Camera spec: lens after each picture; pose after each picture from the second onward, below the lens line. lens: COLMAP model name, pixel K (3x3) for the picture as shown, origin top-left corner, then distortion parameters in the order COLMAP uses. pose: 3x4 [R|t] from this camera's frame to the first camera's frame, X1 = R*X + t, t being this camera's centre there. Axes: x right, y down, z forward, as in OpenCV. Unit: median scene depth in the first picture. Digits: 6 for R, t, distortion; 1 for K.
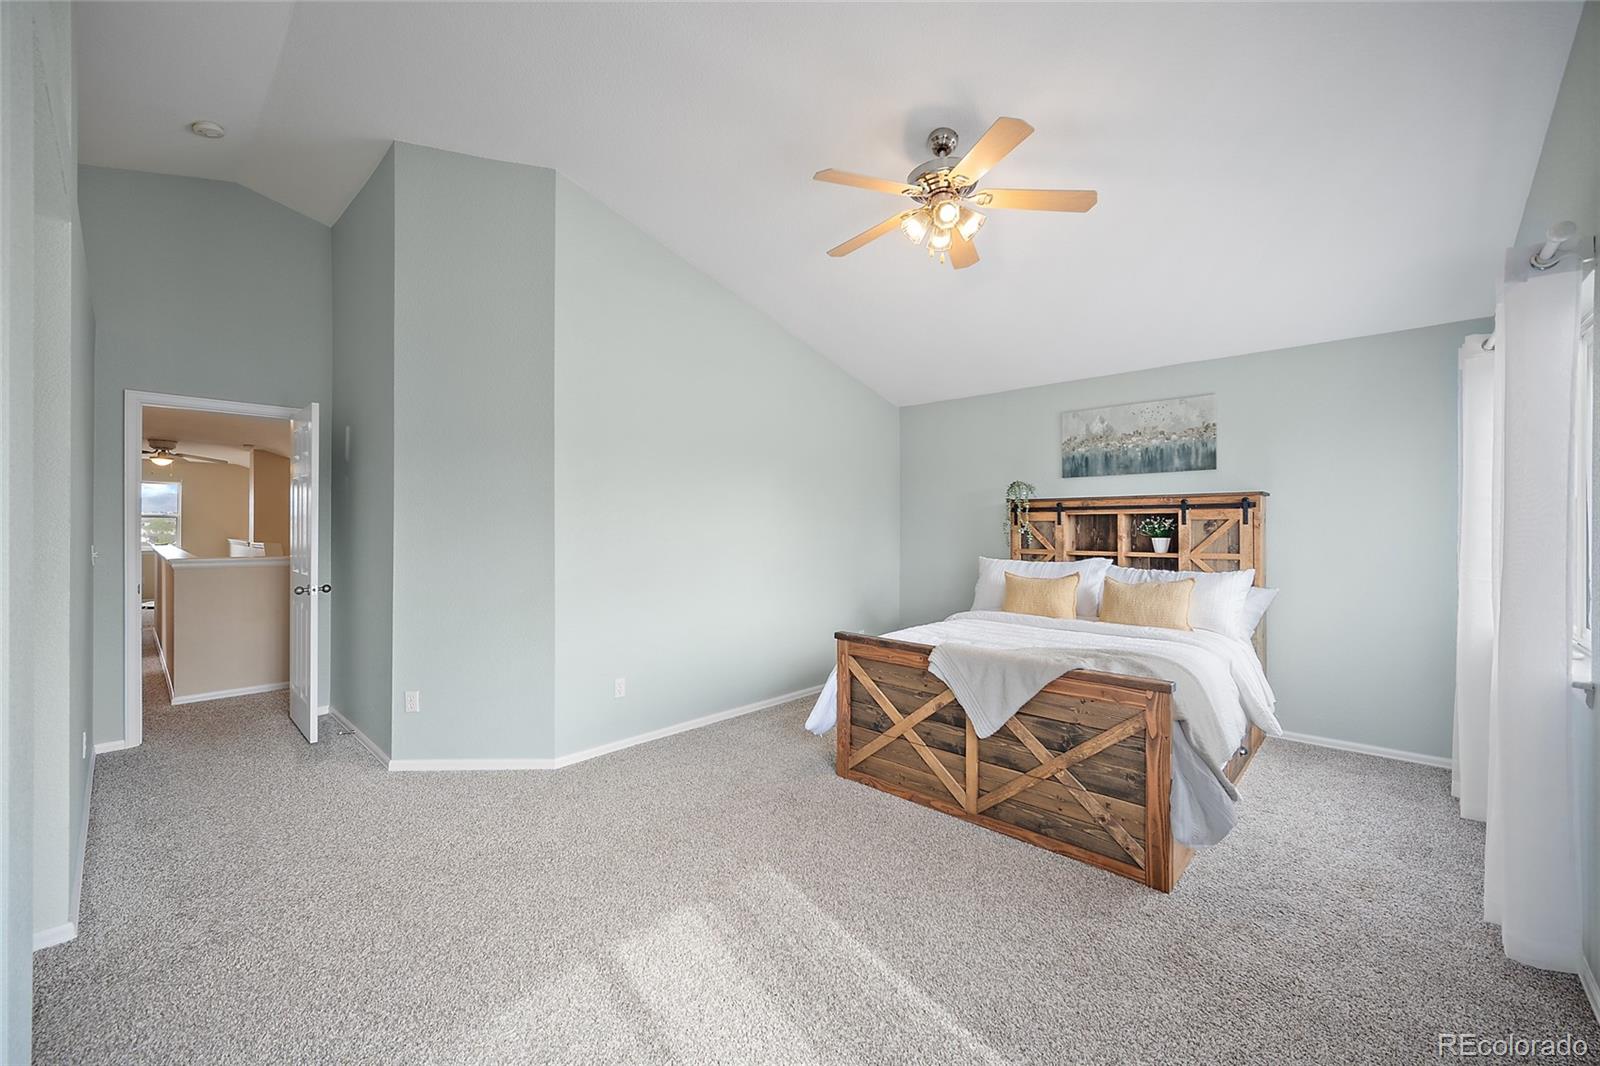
lens RADIAL K [[640.4, 0, 800.0], [0, 640.4, 528.5], [0, 0, 1]] dist [-0.000672, -0.000002]
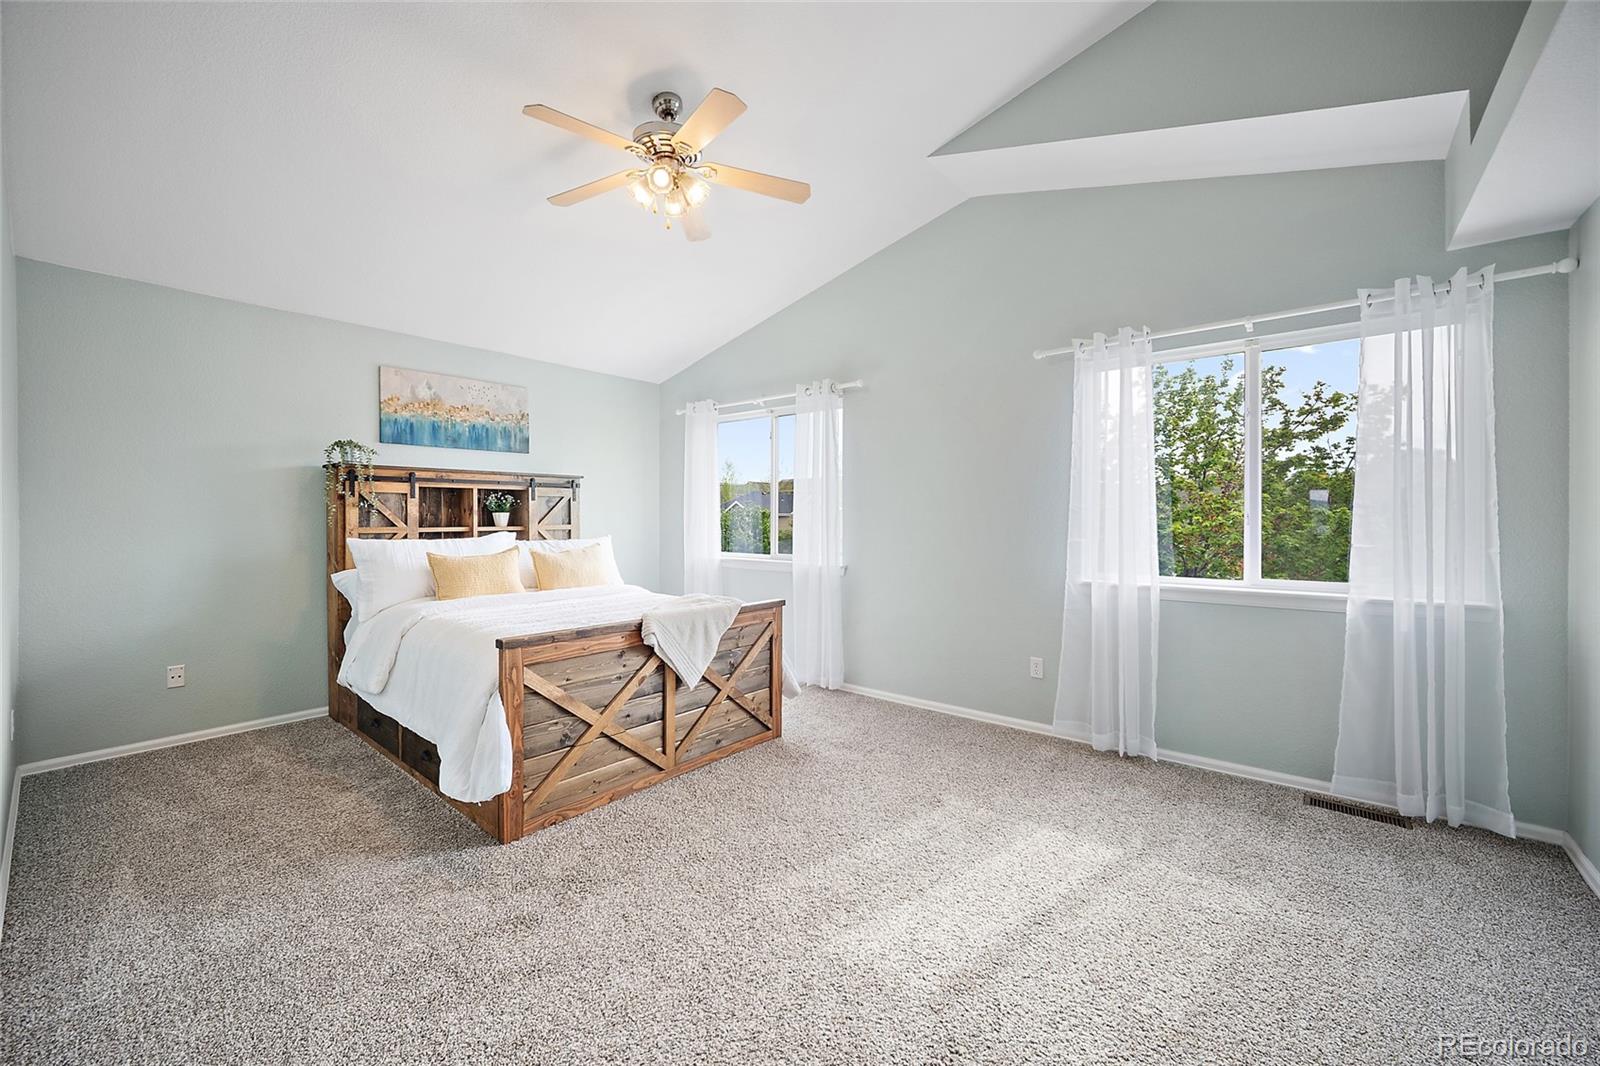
lens RADIAL K [[632.4, 0, 791.7], [0, 632.4, 522.0], [0, 0, 1]] dist [0.000625, -0.000123]
pose [[-0.051885, -0.007737, 0.998623, -0.516878], [0.003996, 0.999960, 0.007955, 0.024140], [-0.998645, 0.004403, -0.051852, 0.580307]]
